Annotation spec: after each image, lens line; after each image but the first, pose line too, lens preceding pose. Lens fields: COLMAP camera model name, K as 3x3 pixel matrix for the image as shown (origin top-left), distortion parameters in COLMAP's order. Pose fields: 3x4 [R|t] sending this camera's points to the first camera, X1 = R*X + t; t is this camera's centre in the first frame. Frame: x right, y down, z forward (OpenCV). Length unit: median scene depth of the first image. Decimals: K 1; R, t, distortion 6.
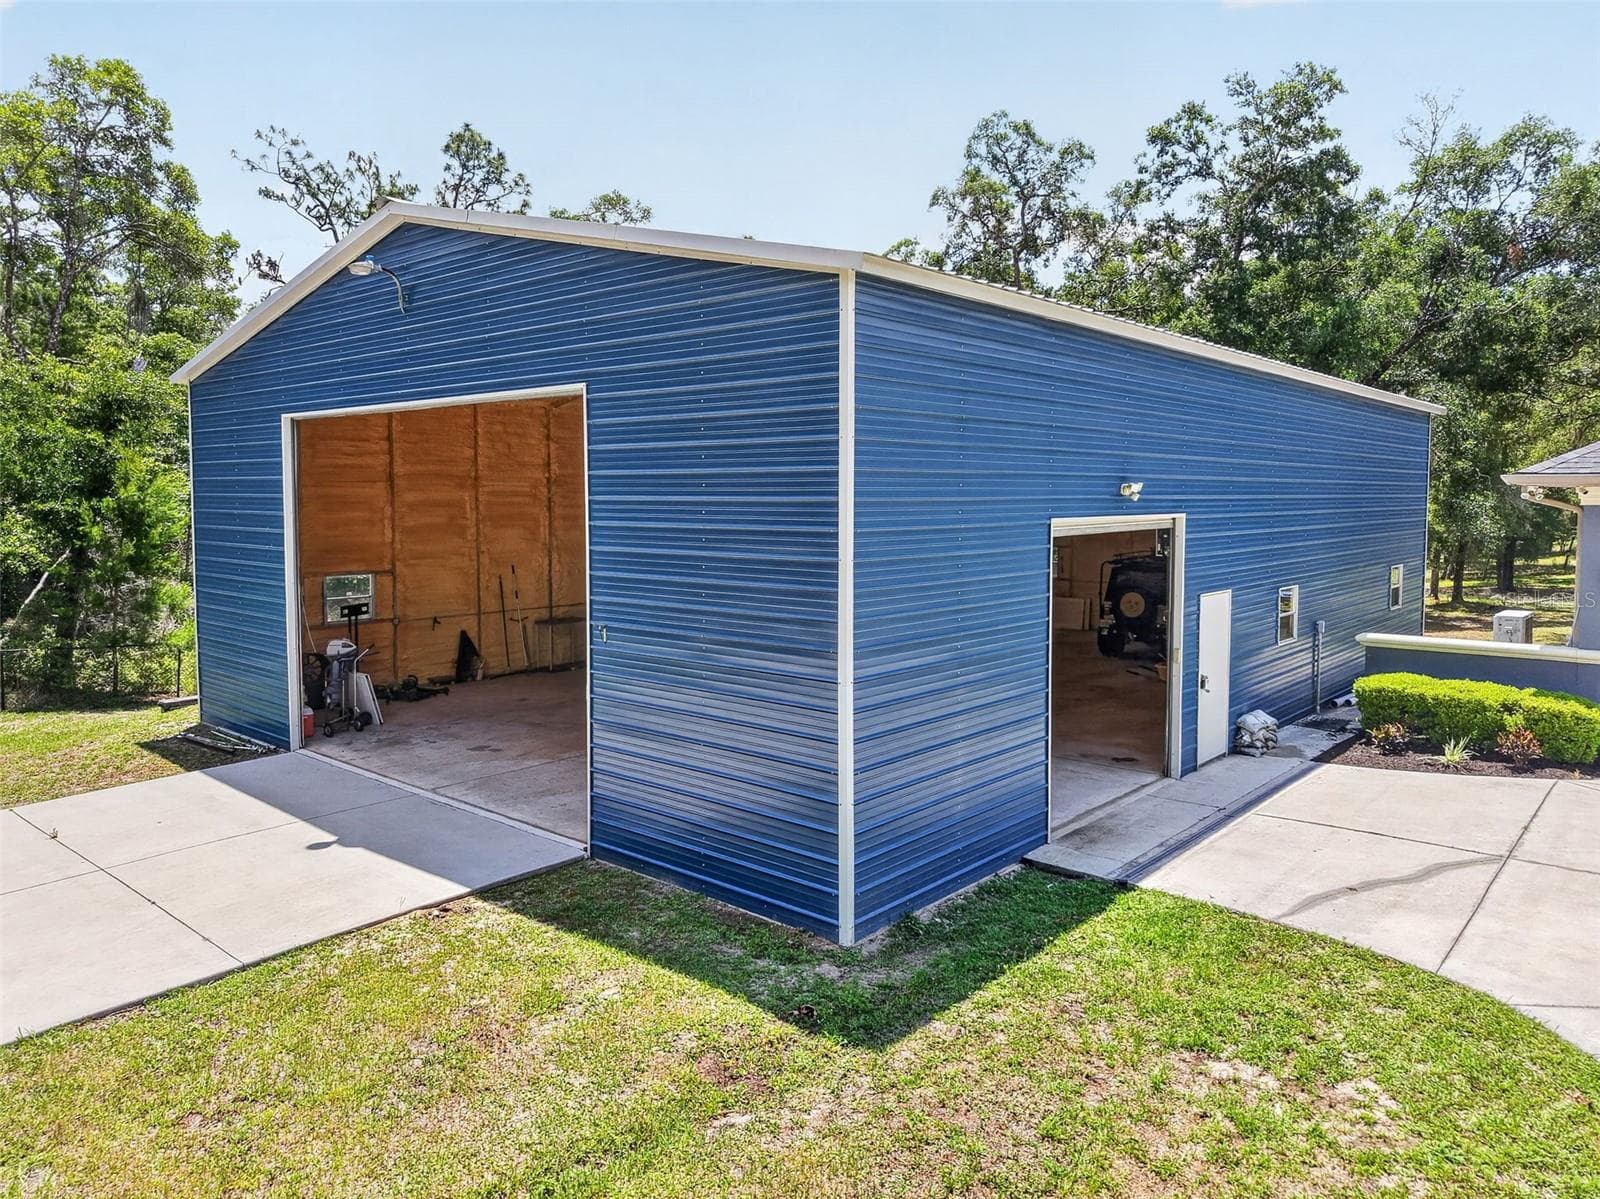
lens RADIAL K [[1097.4, 0, 802.3], [0, 1097.4, 544.7], [0, 0, 1]] dist [0.004144, -0.001344]
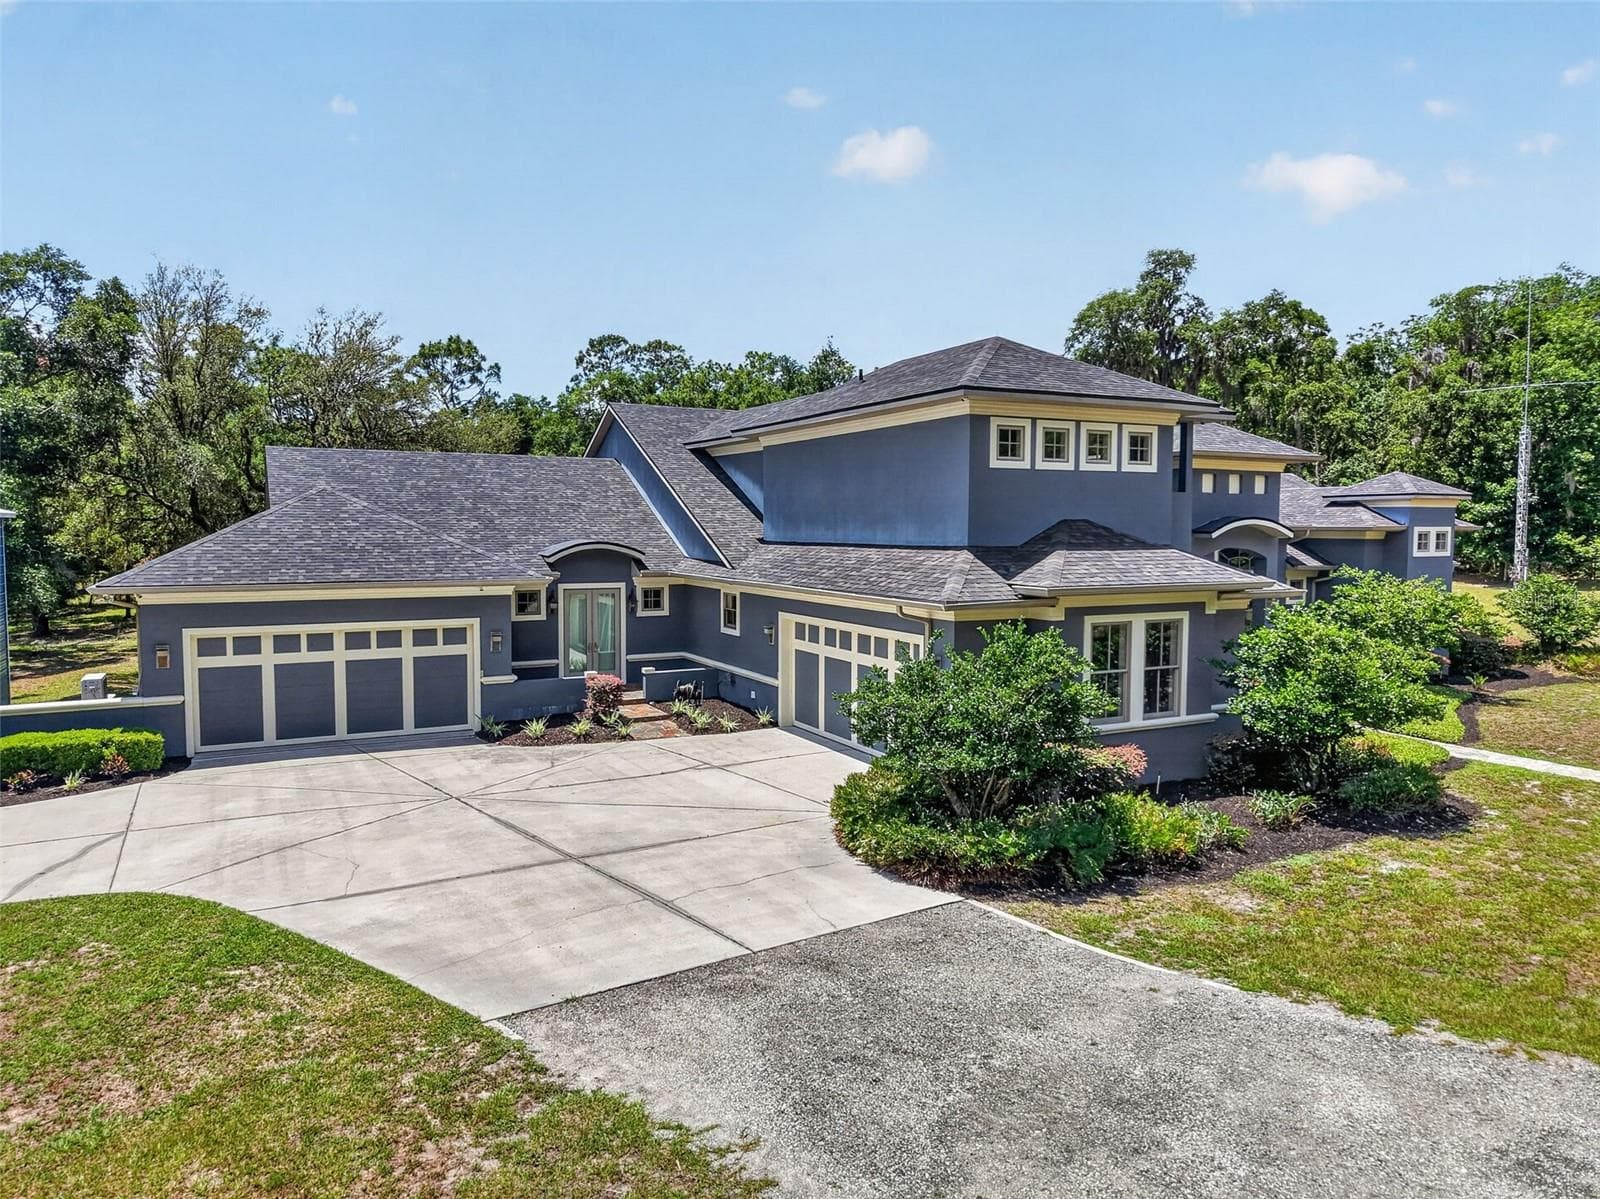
lens RADIAL K [[1071.2, 0, 808.5], [0, 1071.2, 605.5], [0, 0, 1]] dist [0.004453, -0.001434]
pose [[0.357320, -0.069583, 0.931386, -0.377820], [0.040339, 0.997440, 0.059042, -0.090741], [-0.933110, 0.016475, 0.359212, -0.442092]]
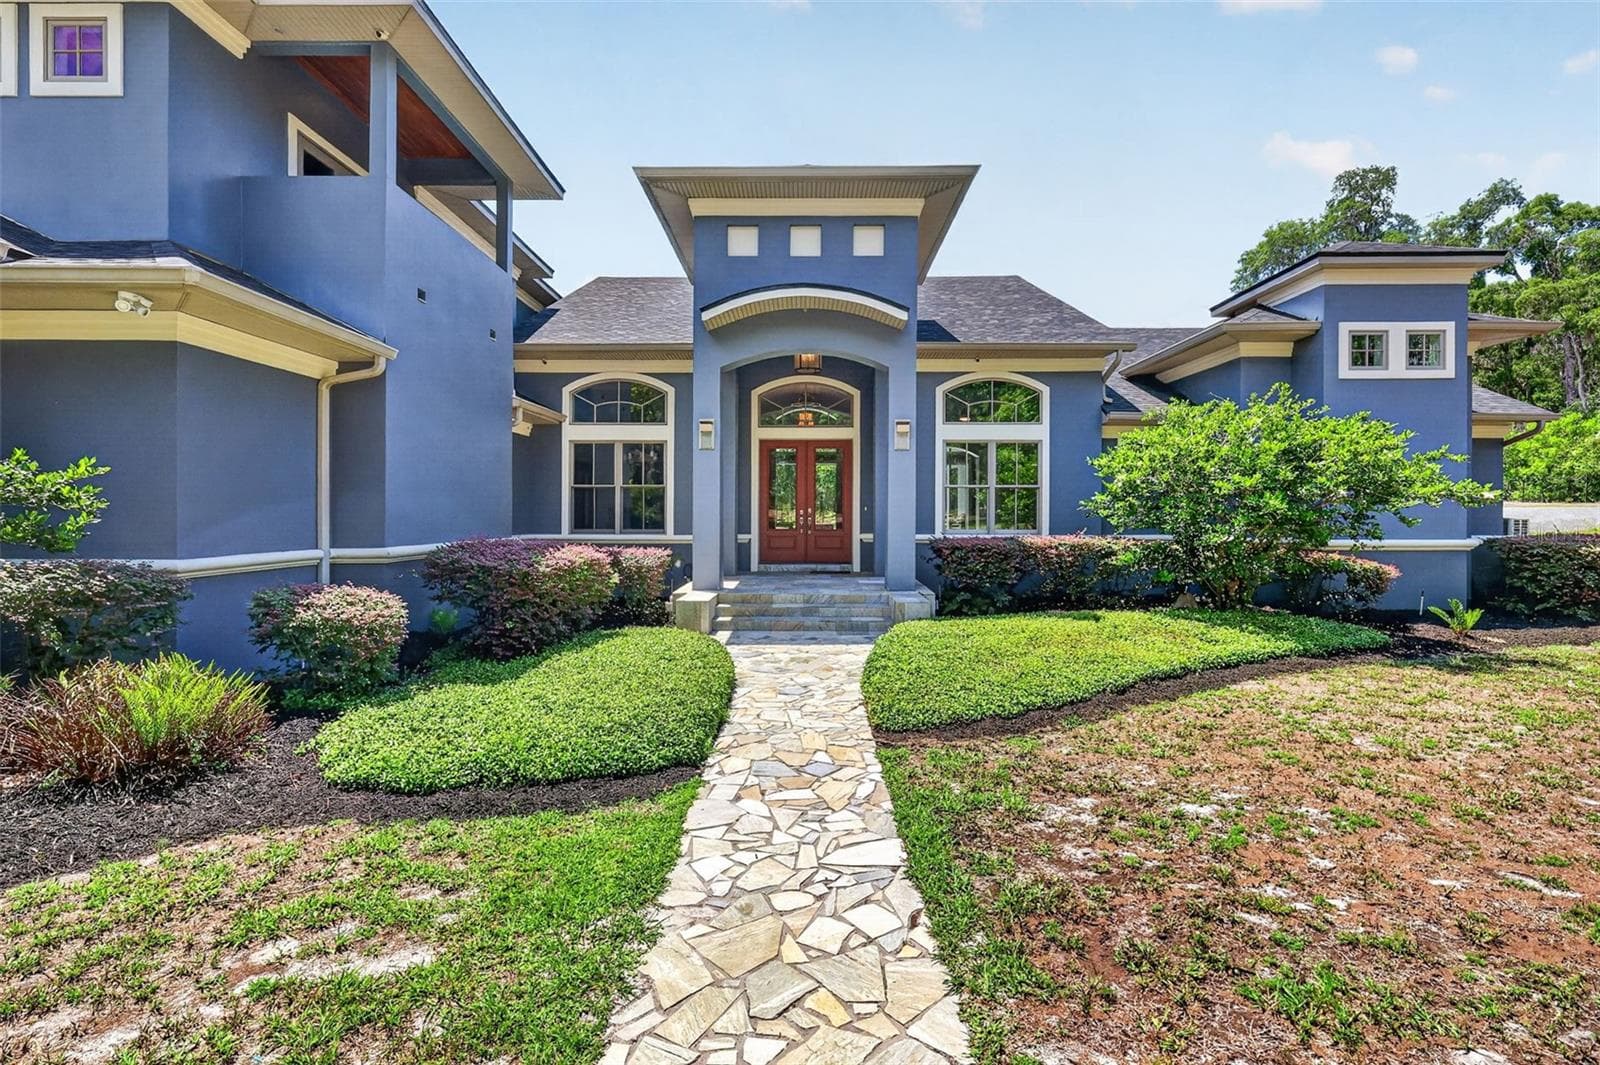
lens RADIAL K [[719.2, 0, 800.0], [0, 719.2, 532.5], [0, 0, 1]] dist [-0.000443, -0.000238]
pose [[0.757360, -0.021740, 0.652635, 1.327922], [0.029151, 0.999575, -0.000532, 0.163397], [-0.652346, 0.019428, 0.757672, -1.077845]]
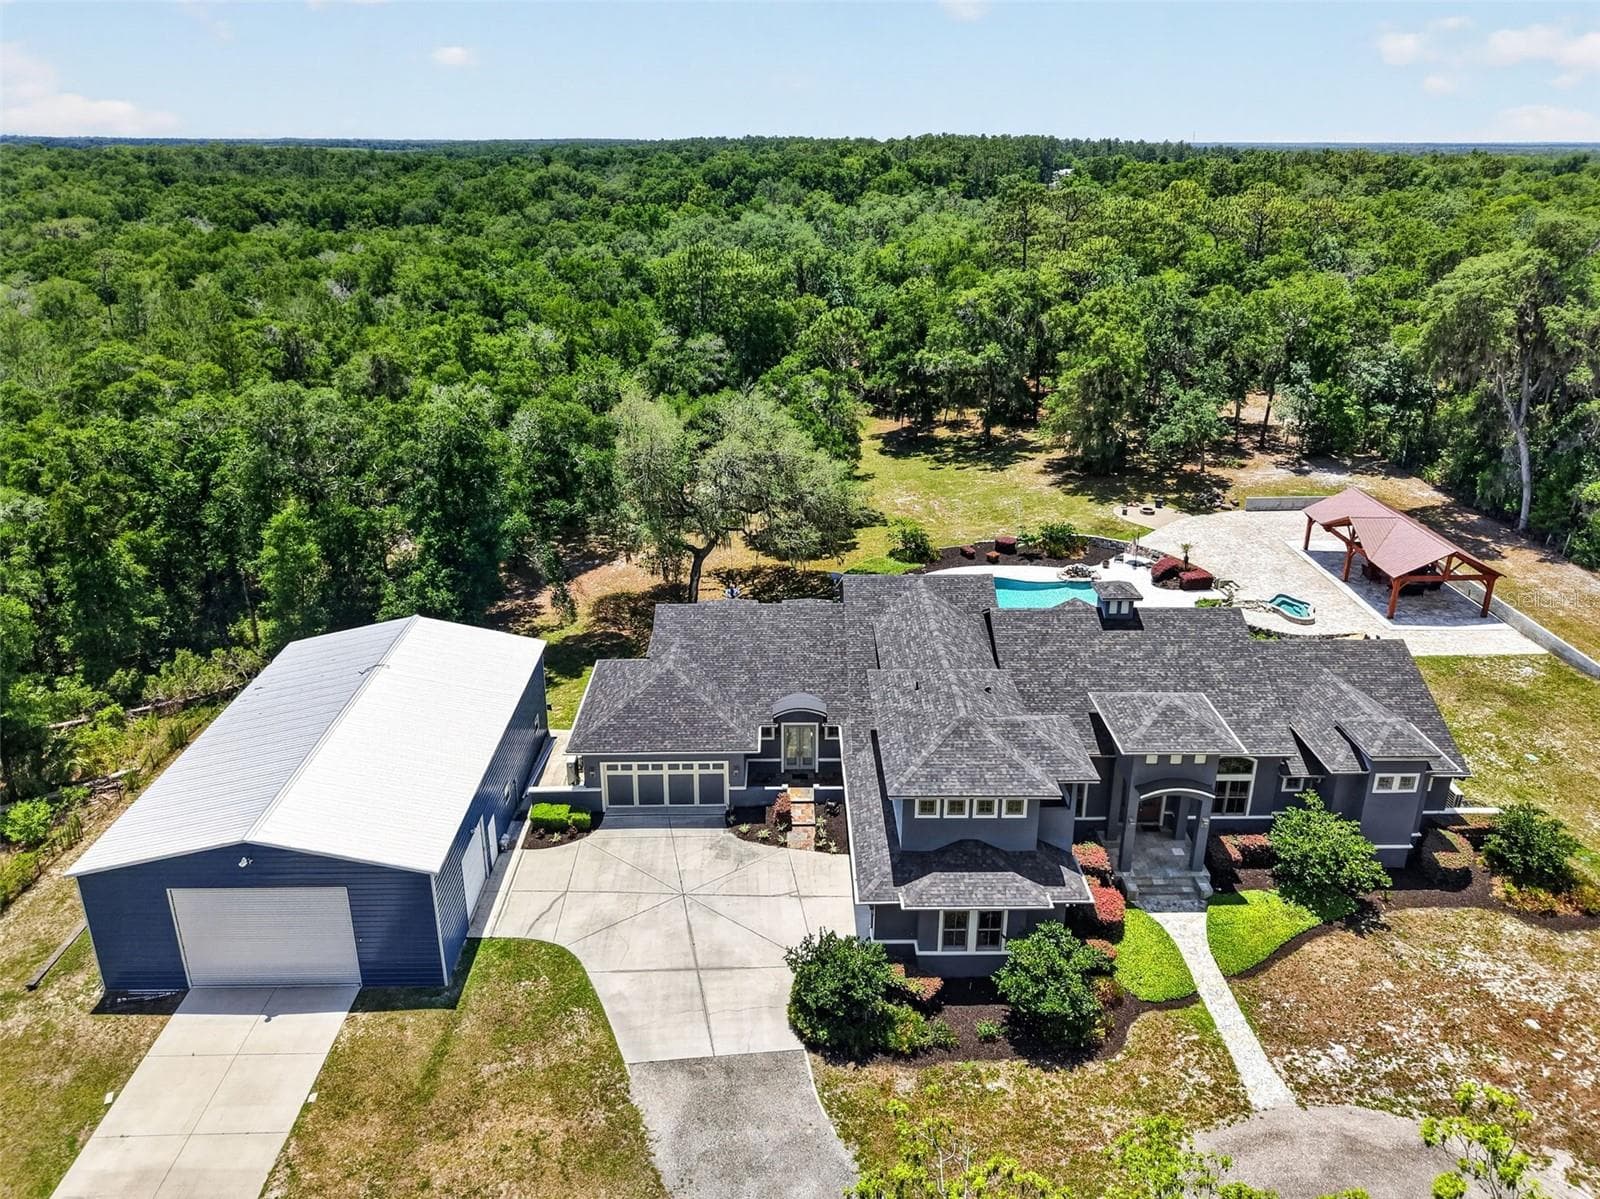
lens RADIAL K [[1097.4, 0, 802.3], [0, 1097.4, 544.7], [0, 0, 1]] dist [0.004144, -0.001344]
pose [[0.742884, -0.232473, 0.627757, -0.859429], [0.030578, 0.948569, 0.315091, -1.842104], [-0.668721, -0.214881, 0.711786, -1.918095]]
